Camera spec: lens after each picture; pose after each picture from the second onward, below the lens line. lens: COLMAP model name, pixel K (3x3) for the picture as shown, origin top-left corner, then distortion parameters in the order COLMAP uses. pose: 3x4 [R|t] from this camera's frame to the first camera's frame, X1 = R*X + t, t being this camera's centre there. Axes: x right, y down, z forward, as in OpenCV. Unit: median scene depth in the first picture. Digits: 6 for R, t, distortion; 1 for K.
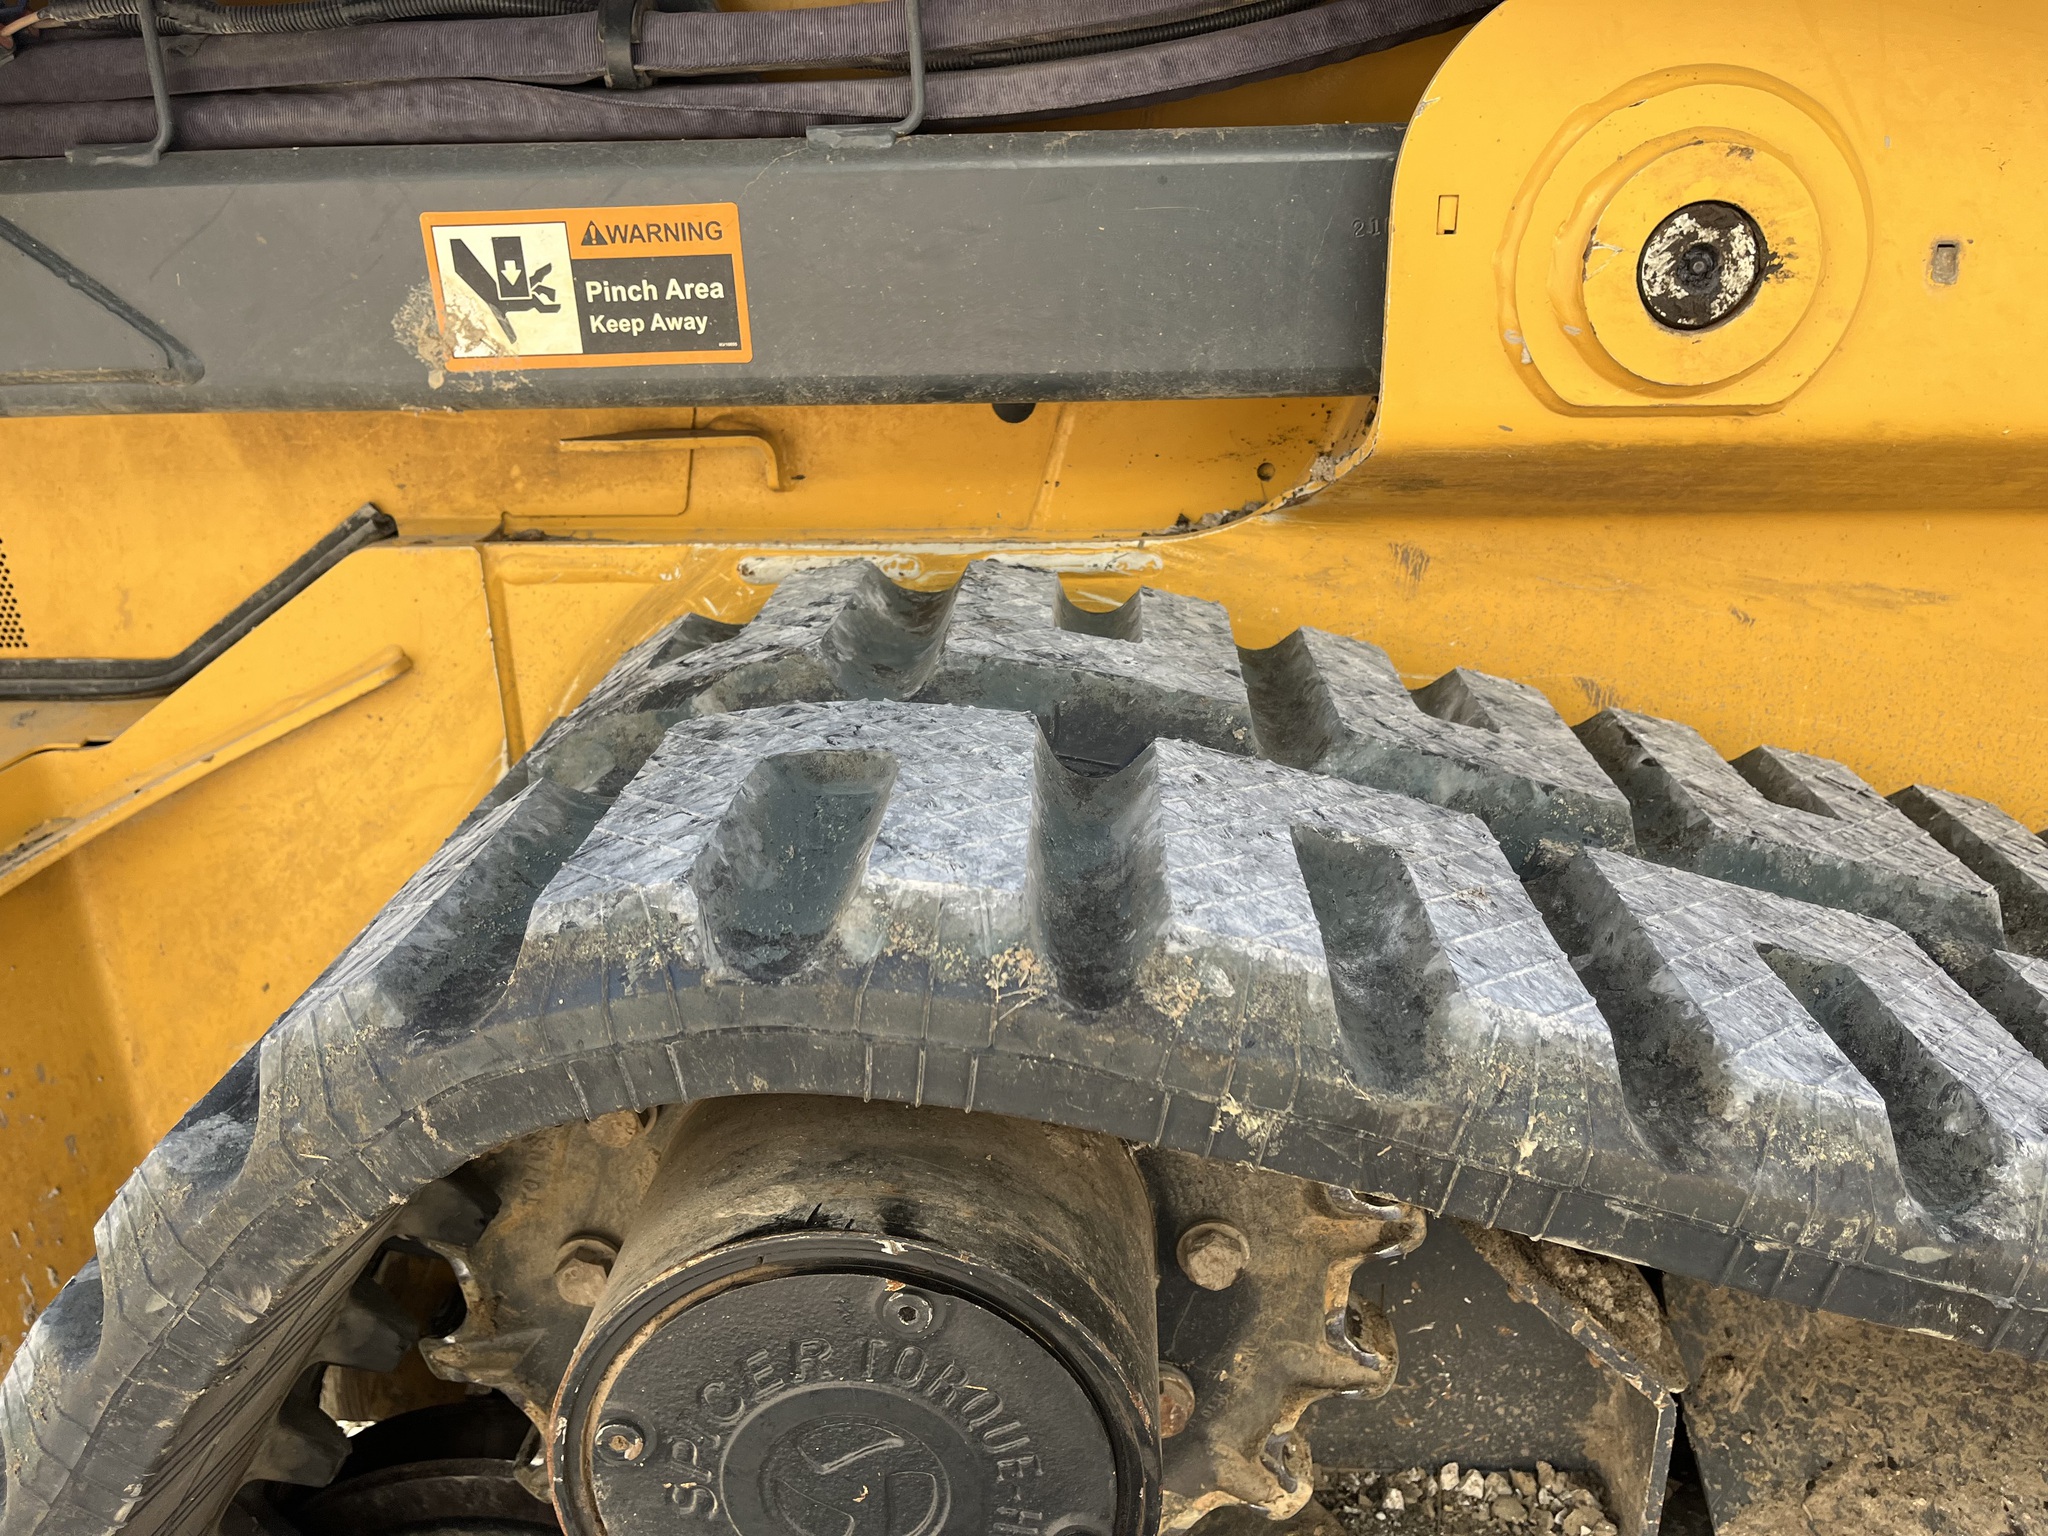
lens RADIAL K [[1555.5, 0, 1036.5], [0, 1555.5, 761.4], [0, 0, 1]] dist [0.081386, -0.108127]
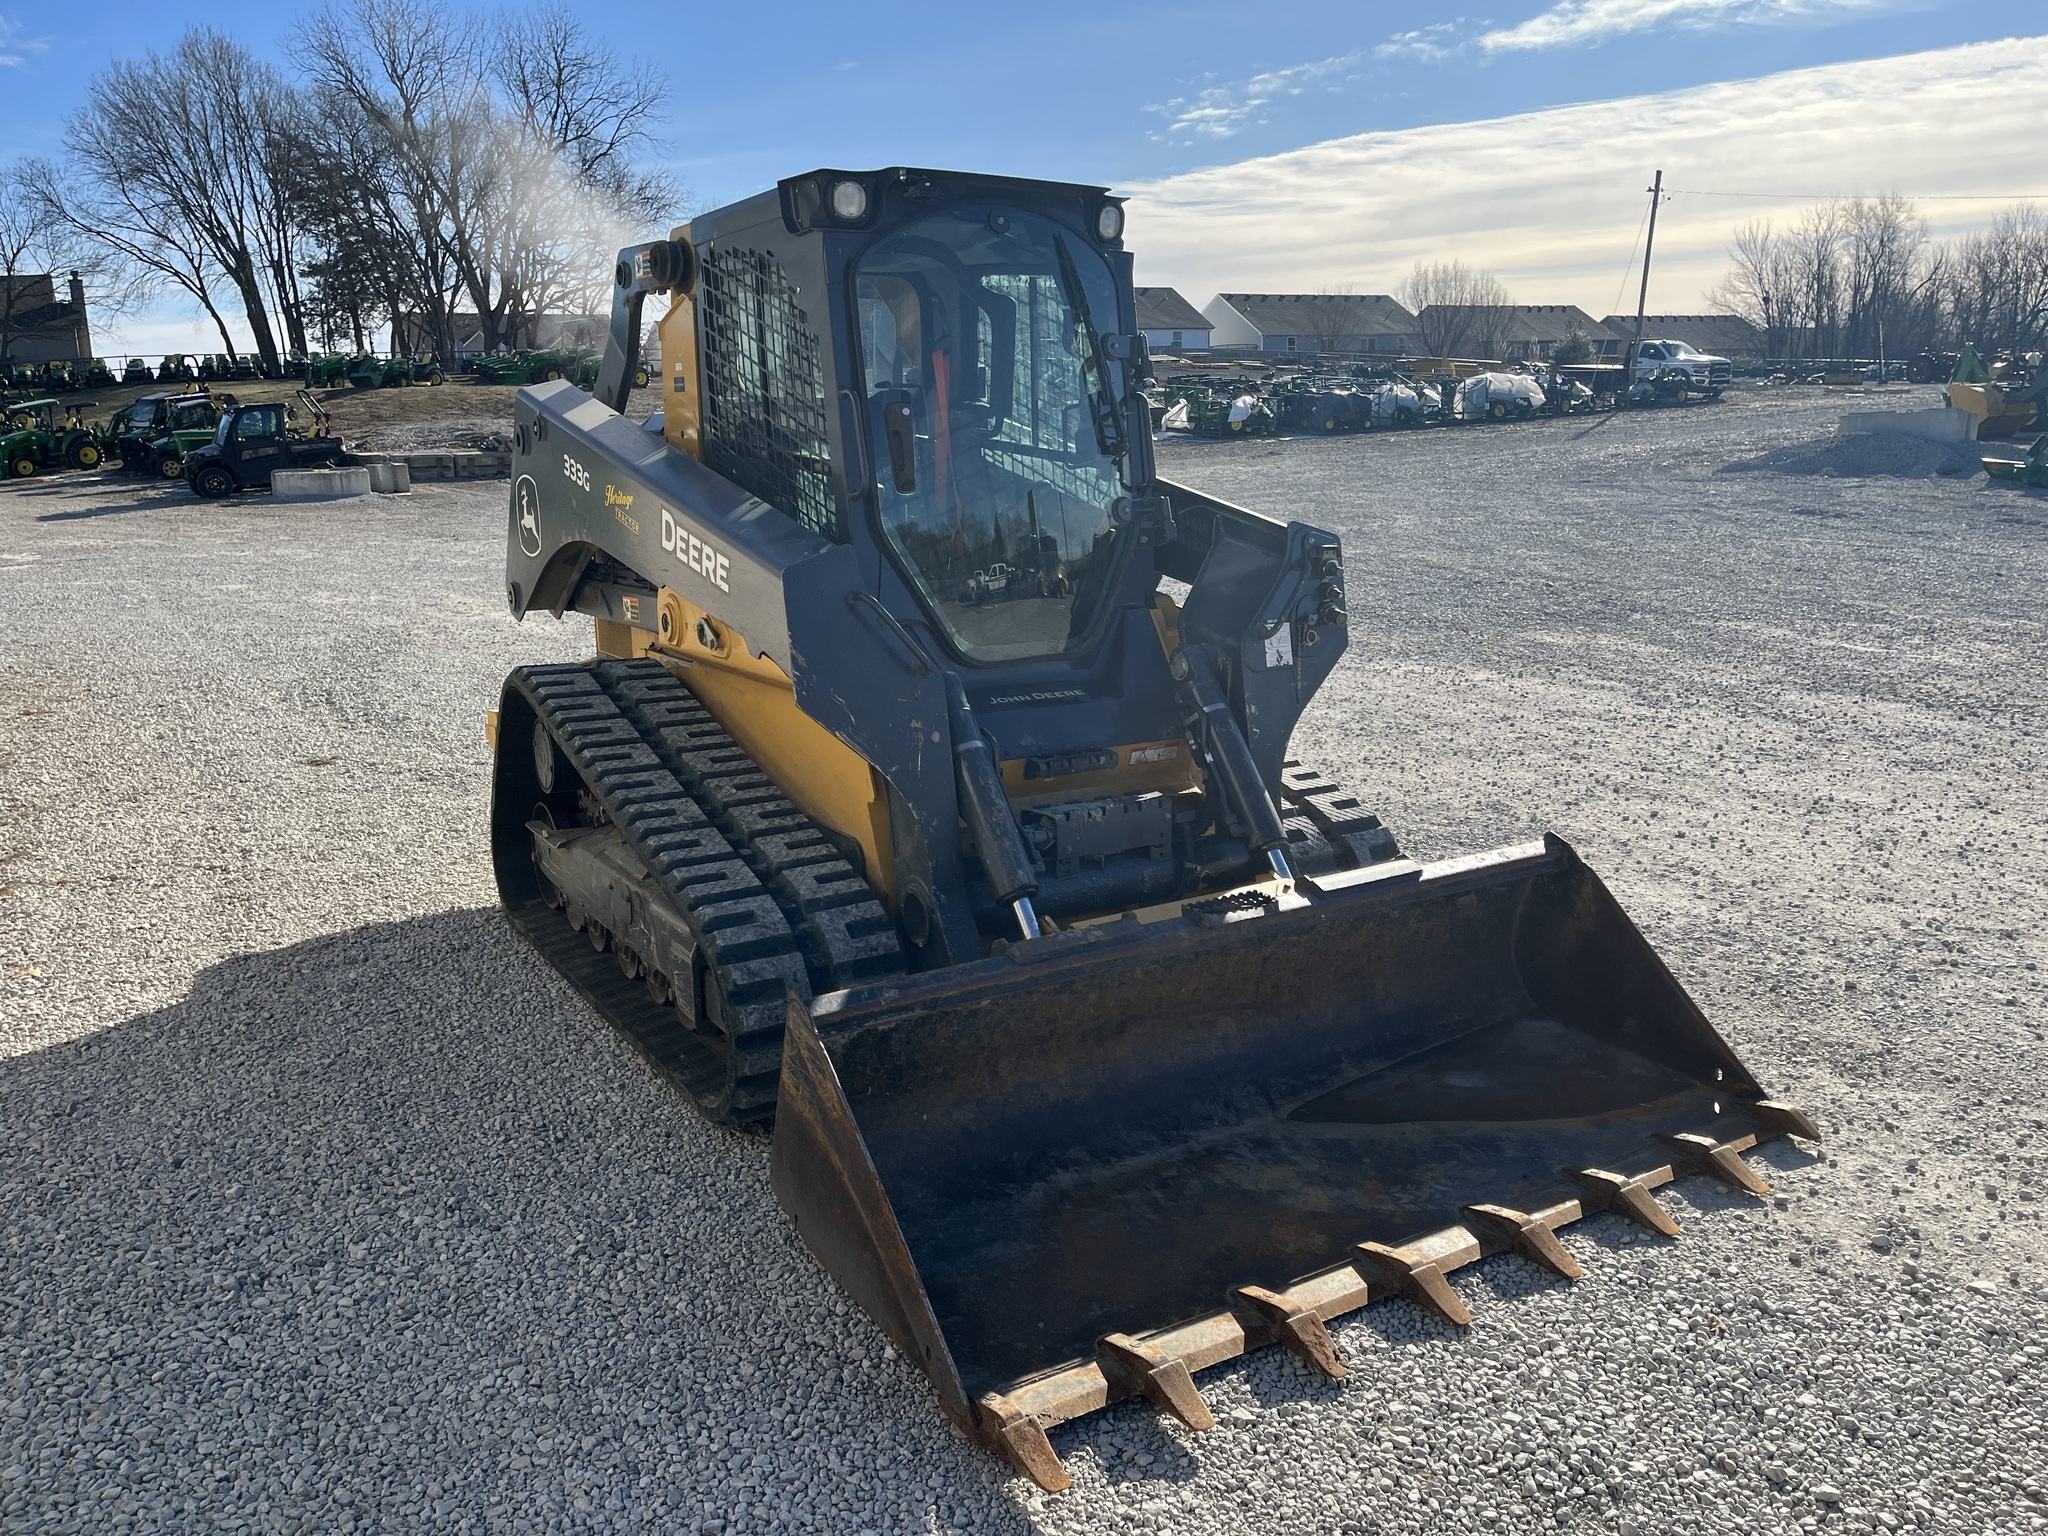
lens RADIAL K [[1555.5, 0, 1036.5], [0, 1555.5, 761.4], [0, 0, 1]] dist [0.081386, -0.108127]
pose [[0.564623, 0.172567, -0.807107, 5.963376], [-0.300250, 0.953841, -0.006104, -0.168168], [0.768798, 0.245781, 0.590374, -1.358609]]
